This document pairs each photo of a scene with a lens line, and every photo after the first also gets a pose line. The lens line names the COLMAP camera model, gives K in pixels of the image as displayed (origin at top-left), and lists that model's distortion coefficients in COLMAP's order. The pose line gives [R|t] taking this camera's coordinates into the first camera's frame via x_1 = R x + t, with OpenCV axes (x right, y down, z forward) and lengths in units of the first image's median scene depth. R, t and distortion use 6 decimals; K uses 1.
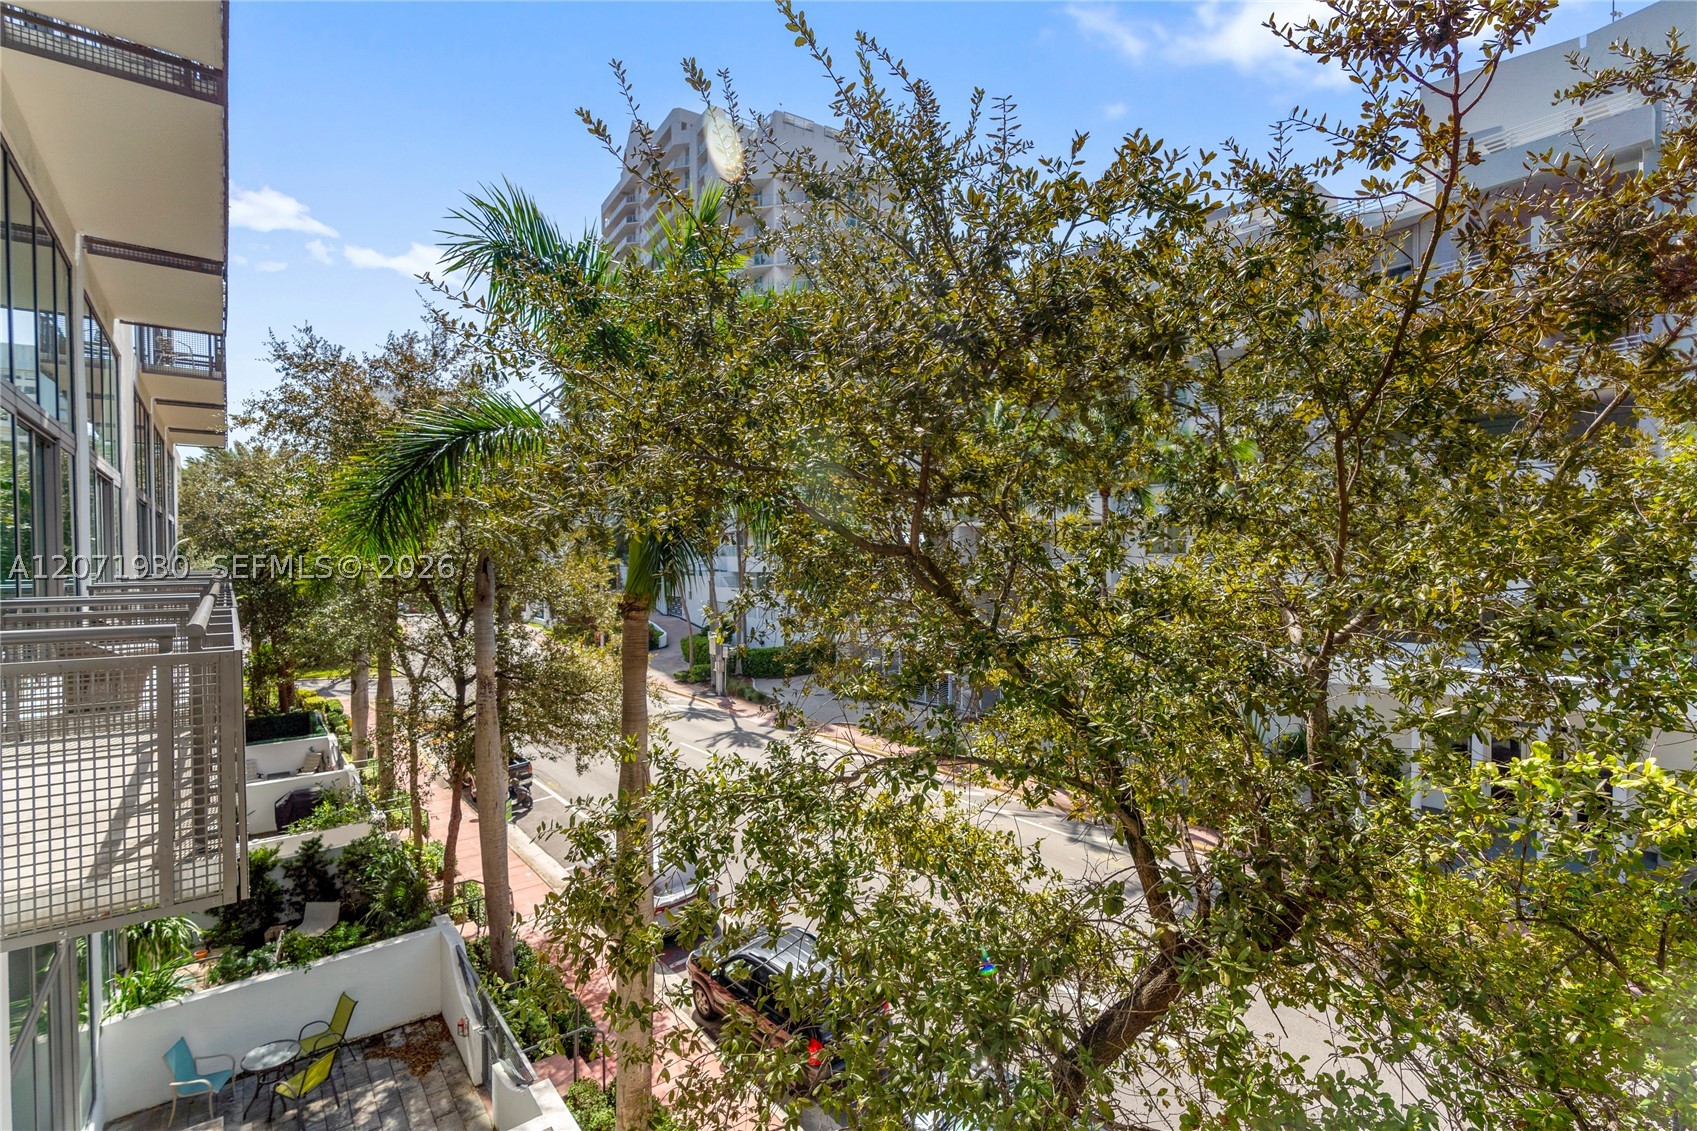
lens RADIAL K [[770.9, 0, 847.8], [0, 770.9, 551.7], [0, 0, 1]] dist [-0.010533, 0.000010]
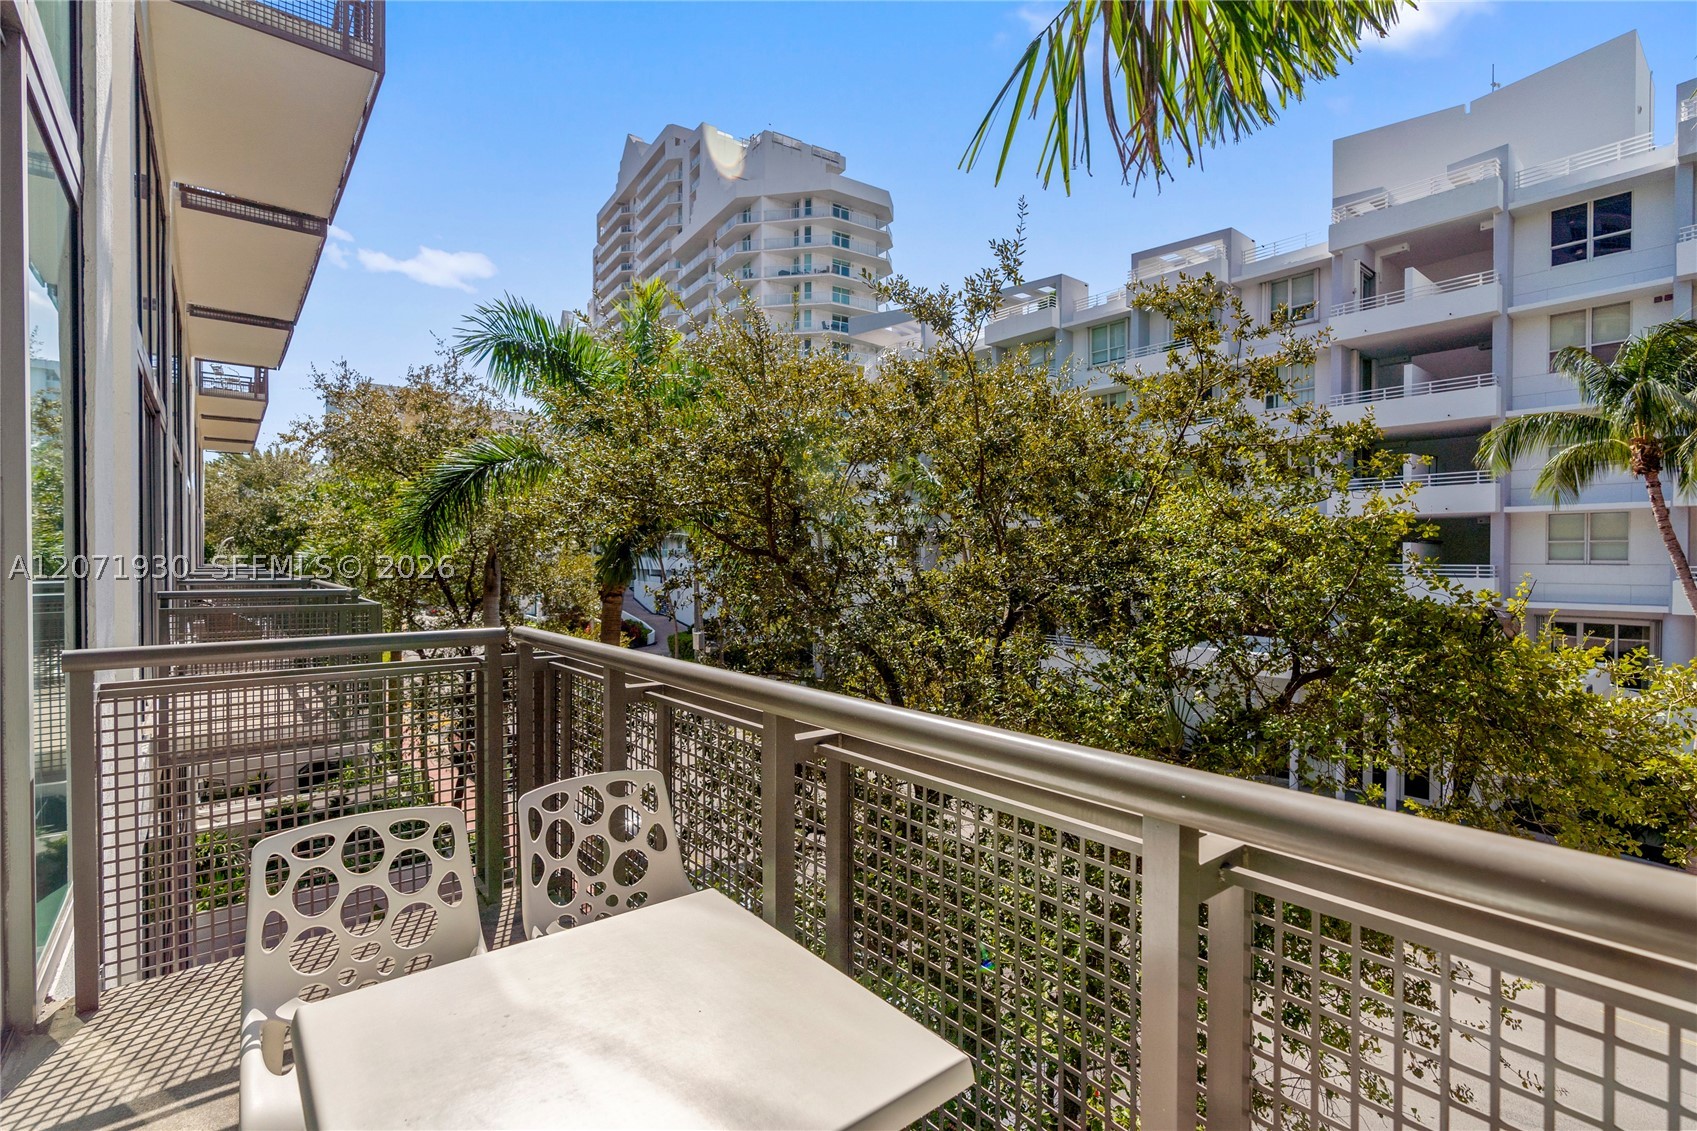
lens RADIAL K [[770.9, 0, 851.7], [0, 770.9, 569.3], [0, 0, 1]] dist [-0.010533, 0.000010]
pose [[0.999905, 0.008672, 0.010706, 0.071413], [-0.008816, 0.999870, 0.013526, 0.006801], [-0.010588, -0.013619, 0.999851, -0.189201]]
